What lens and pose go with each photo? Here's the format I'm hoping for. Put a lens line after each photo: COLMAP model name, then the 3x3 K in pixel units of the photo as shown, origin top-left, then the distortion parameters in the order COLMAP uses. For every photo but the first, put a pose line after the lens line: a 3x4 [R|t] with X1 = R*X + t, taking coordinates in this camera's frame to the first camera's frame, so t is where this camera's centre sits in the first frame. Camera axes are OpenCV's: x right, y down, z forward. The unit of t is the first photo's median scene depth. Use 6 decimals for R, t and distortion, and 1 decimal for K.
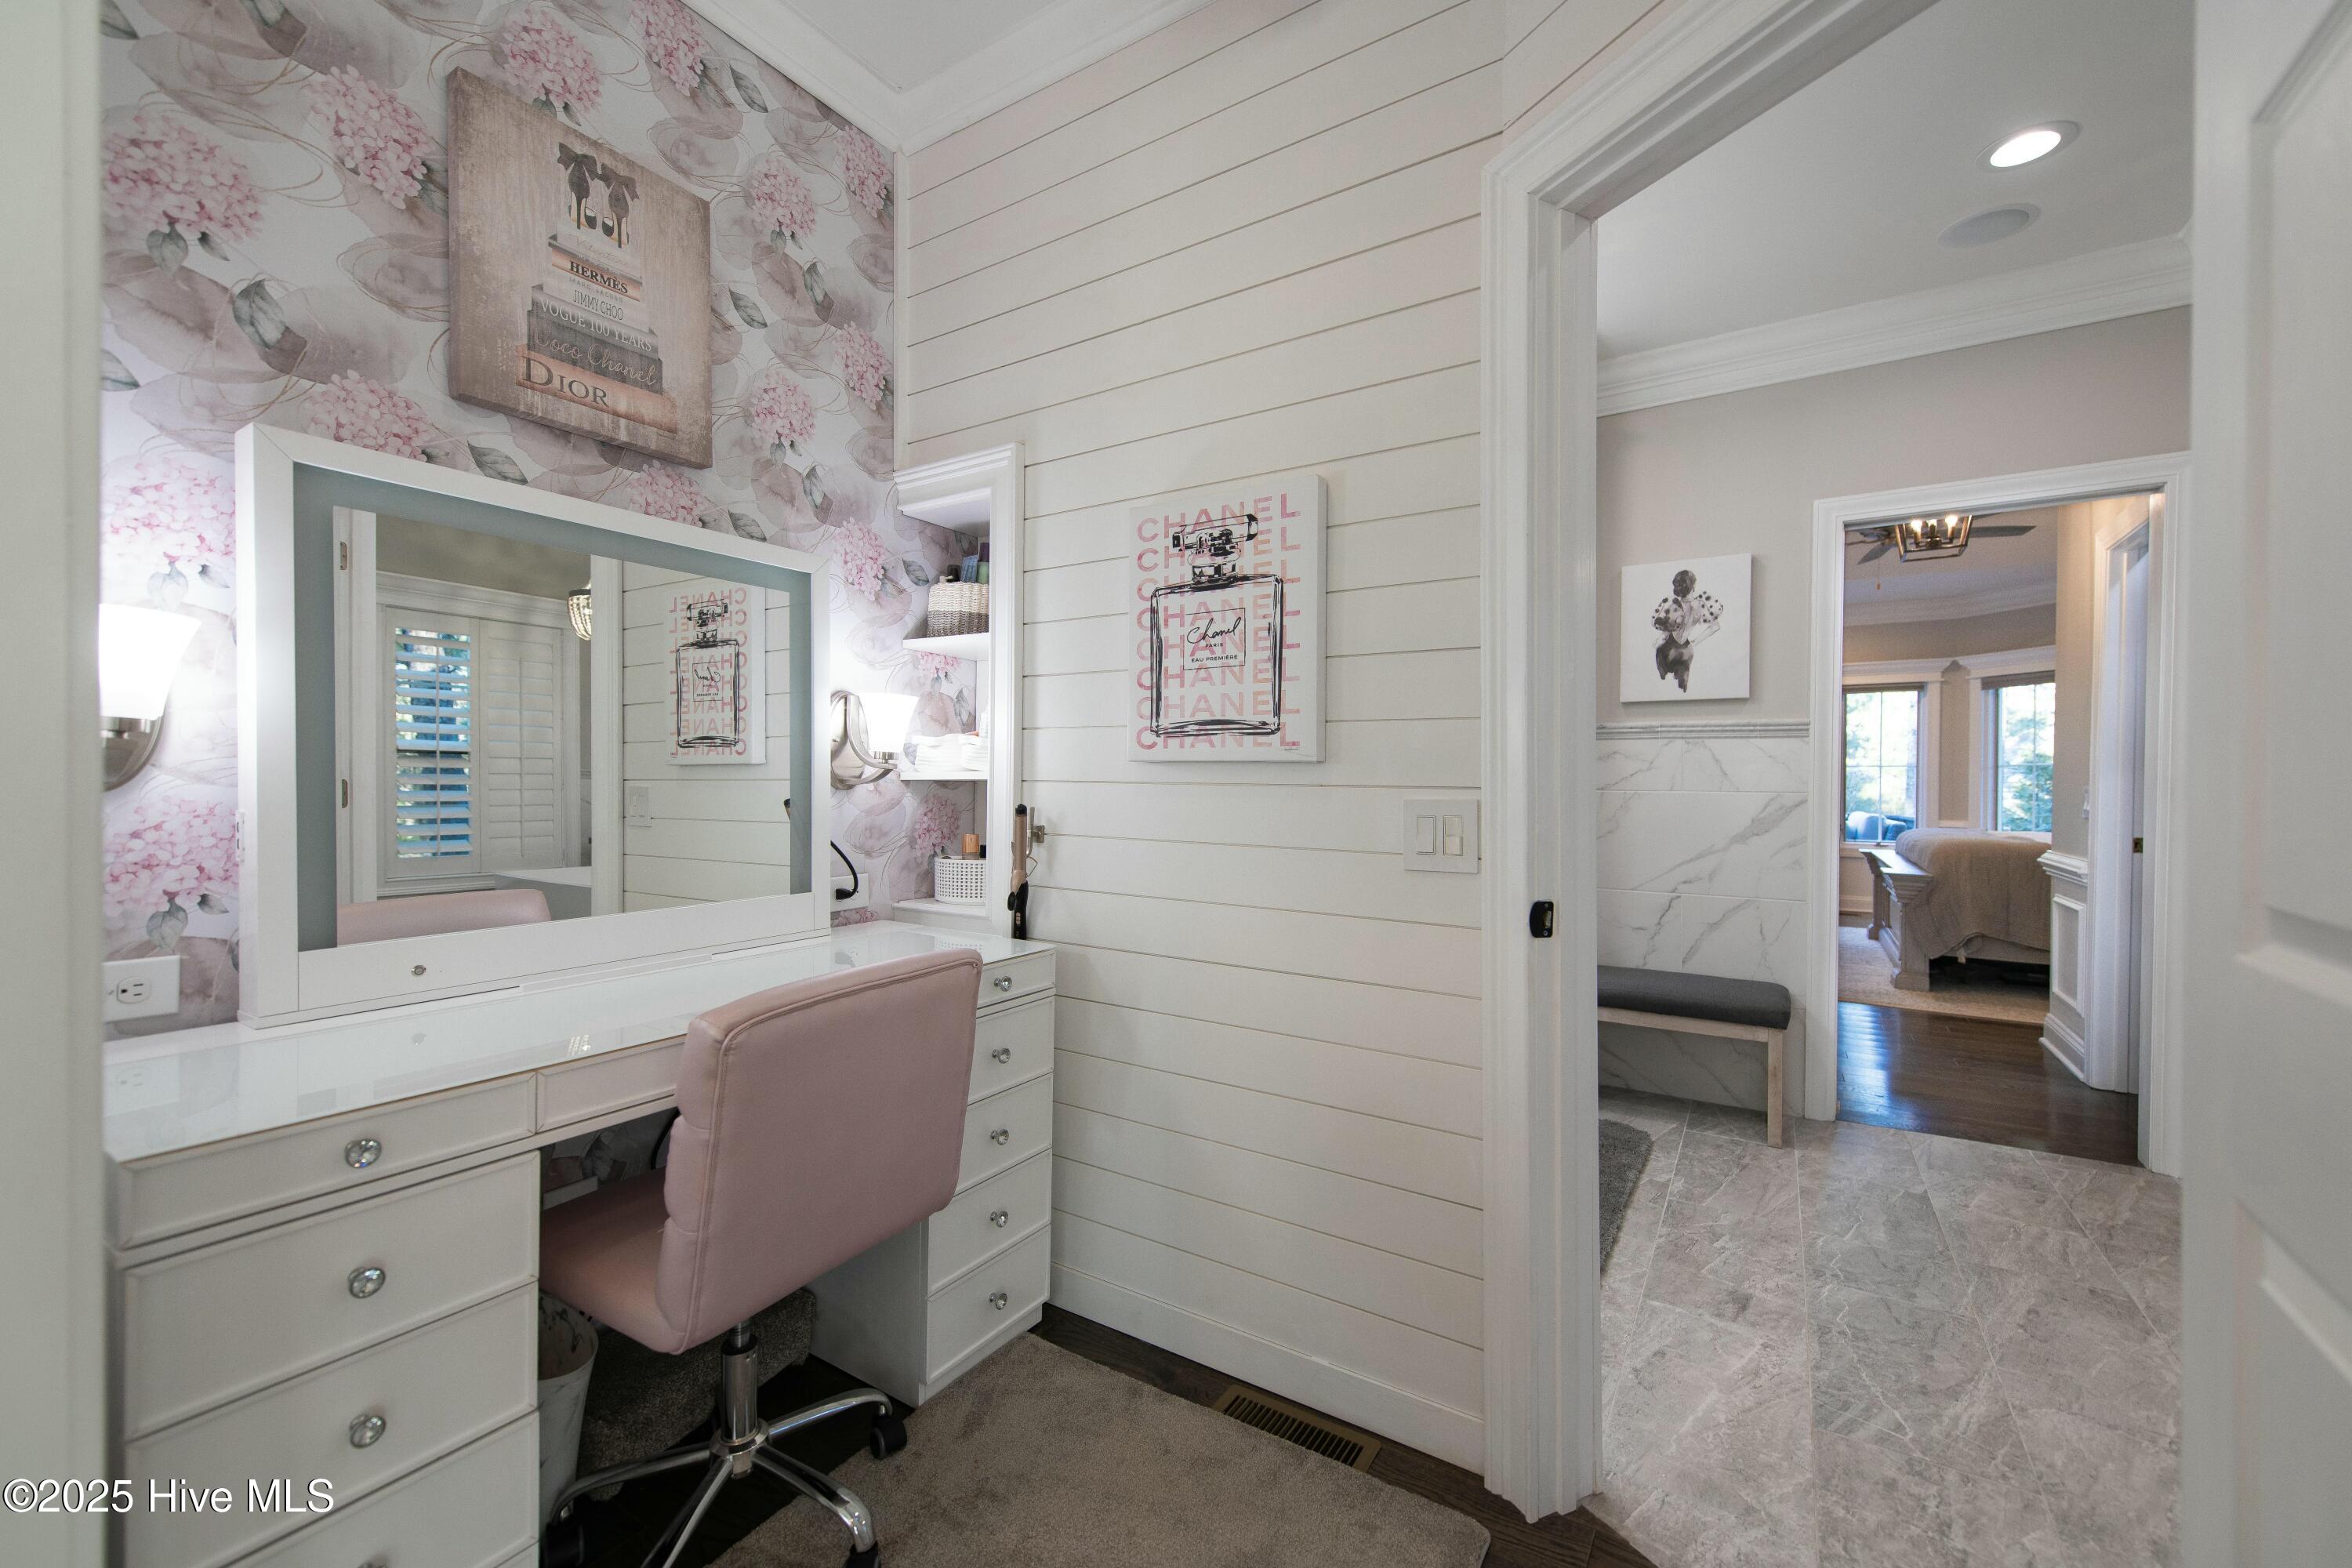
lens RADIAL K [[919.8, 0, 1180.5], [0, 919.8, 796.1], [0, 0, 1]] dist [0.010650, -0.003576]
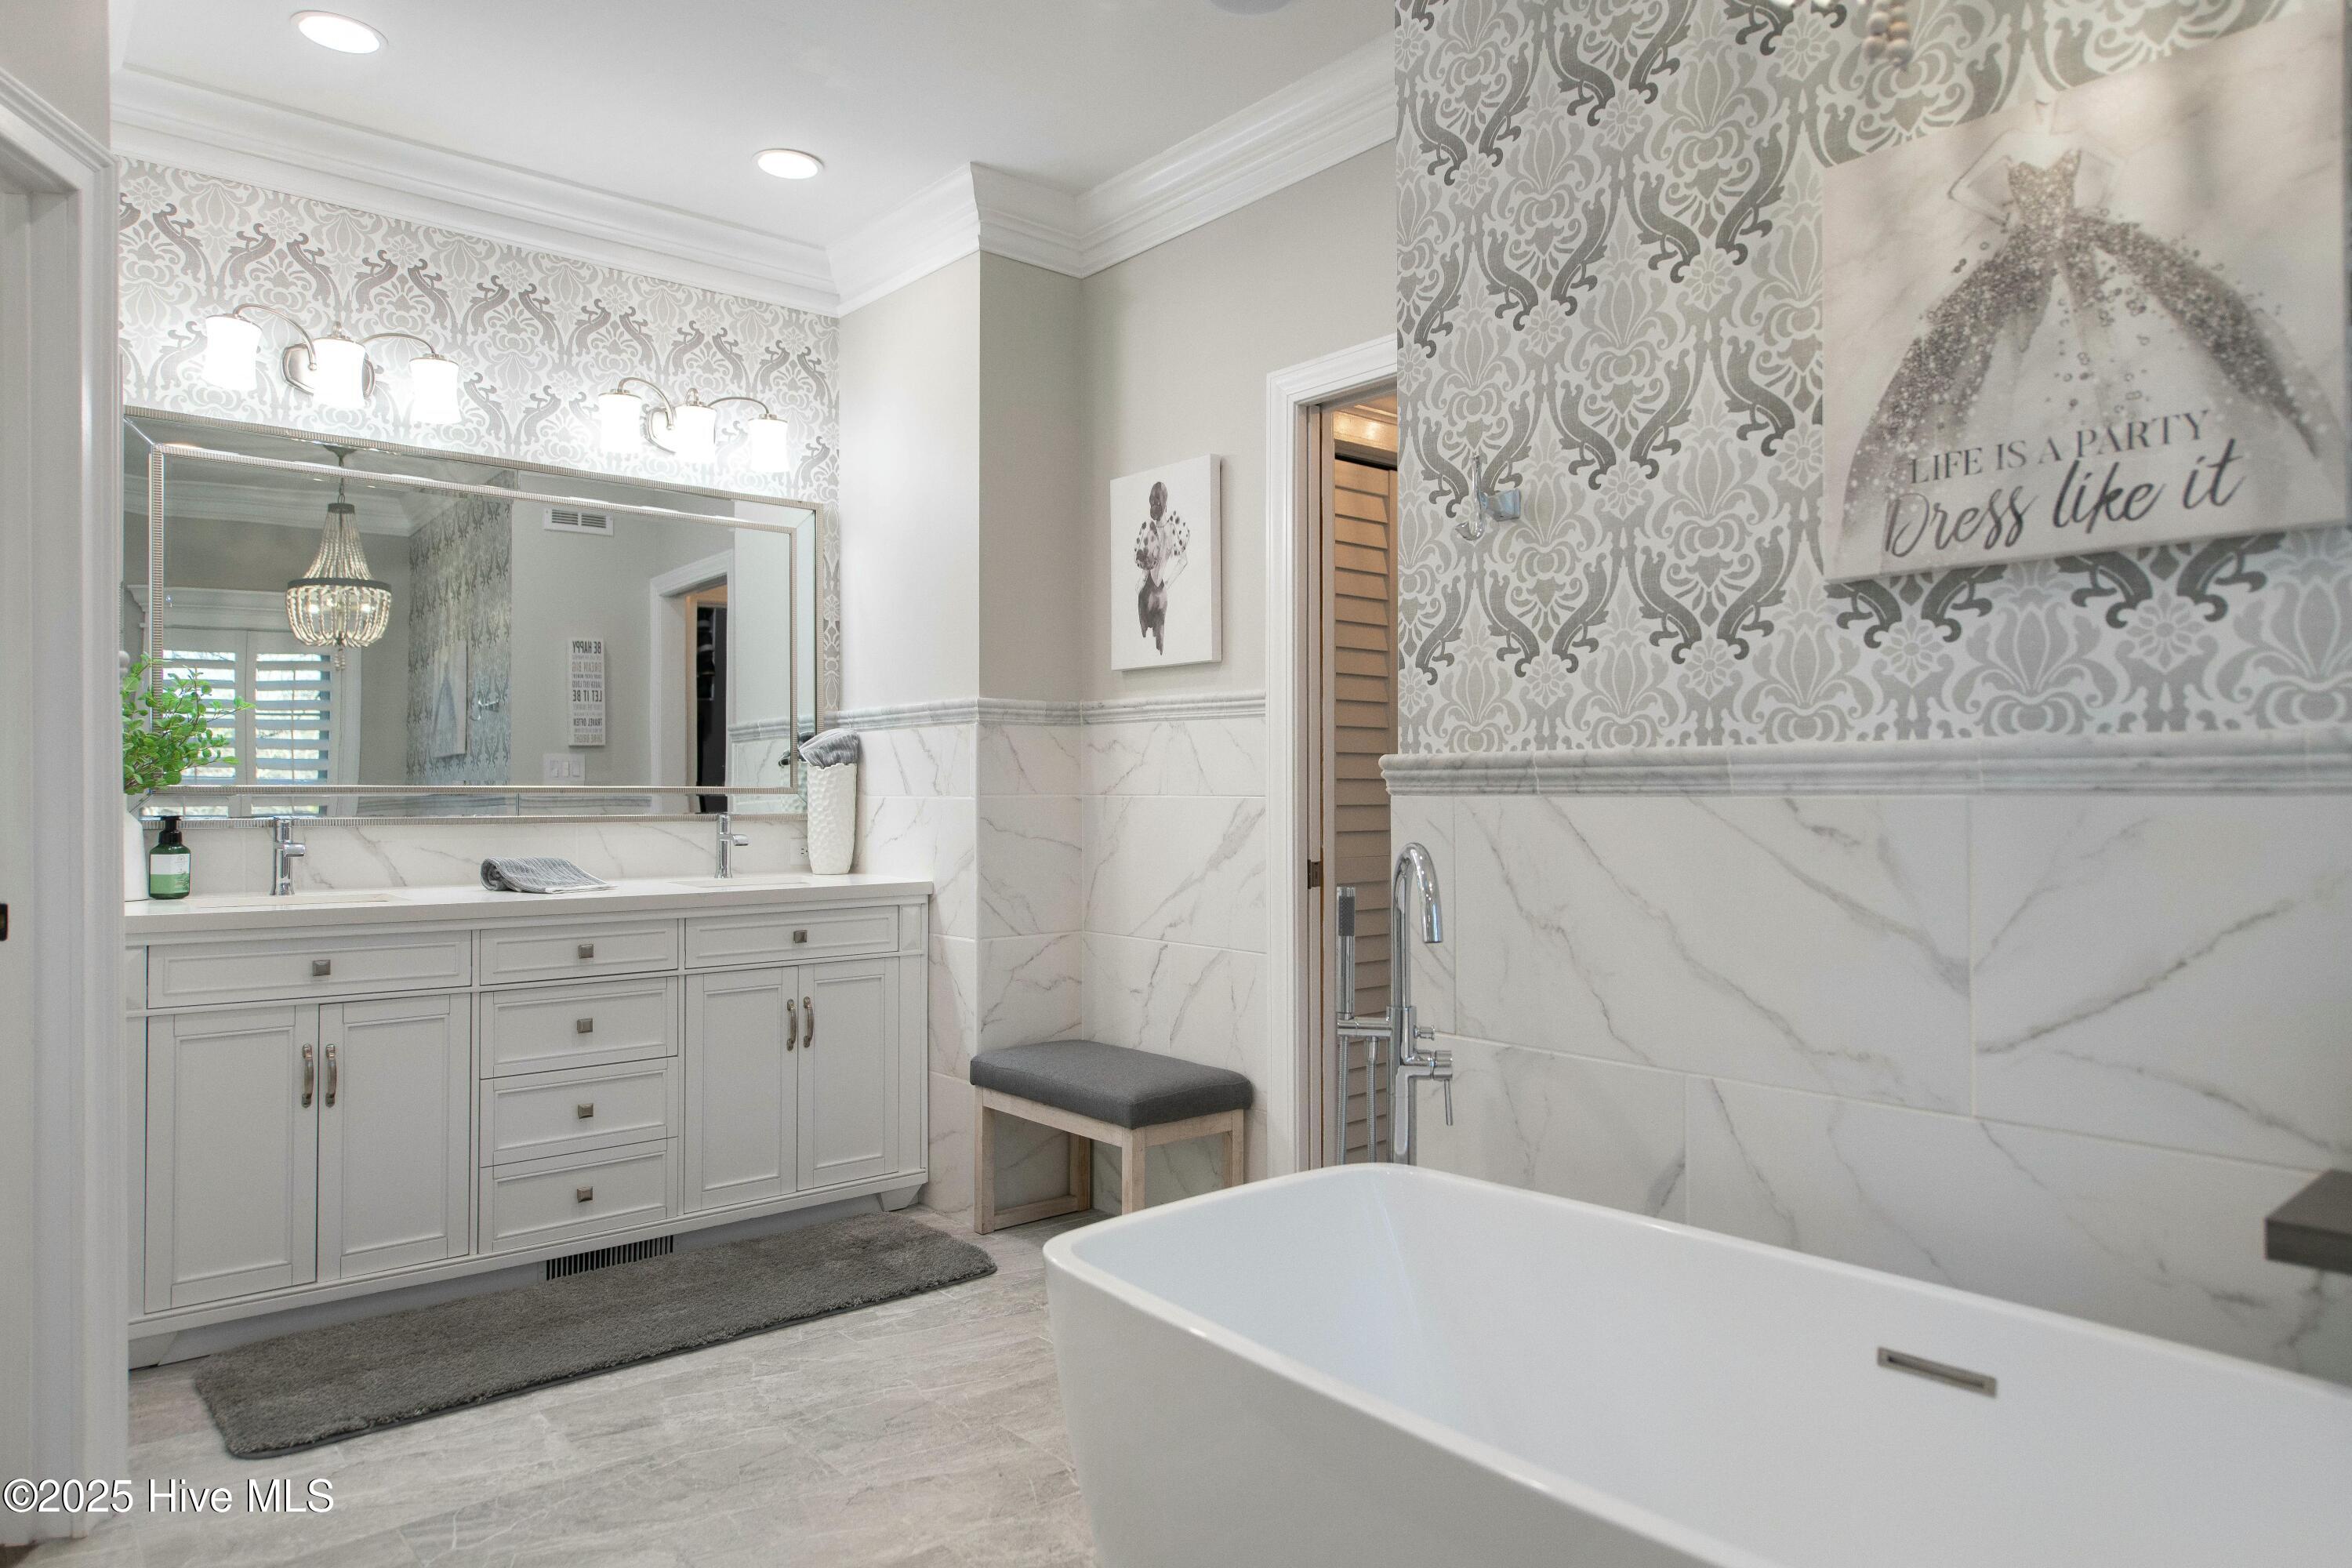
lens RADIAL K [[1428.7, 0, 1201.0], [0, 1428.7, 806.8], [0, 0, 1]] dist [-0.001074, -0.008946]
pose [[0.961934, -0.002634, -0.273271, 1.795124], [0.001104, 0.999983, -0.005751, 0.018825], [0.273281, 0.005231, 0.961920, -0.075773]]
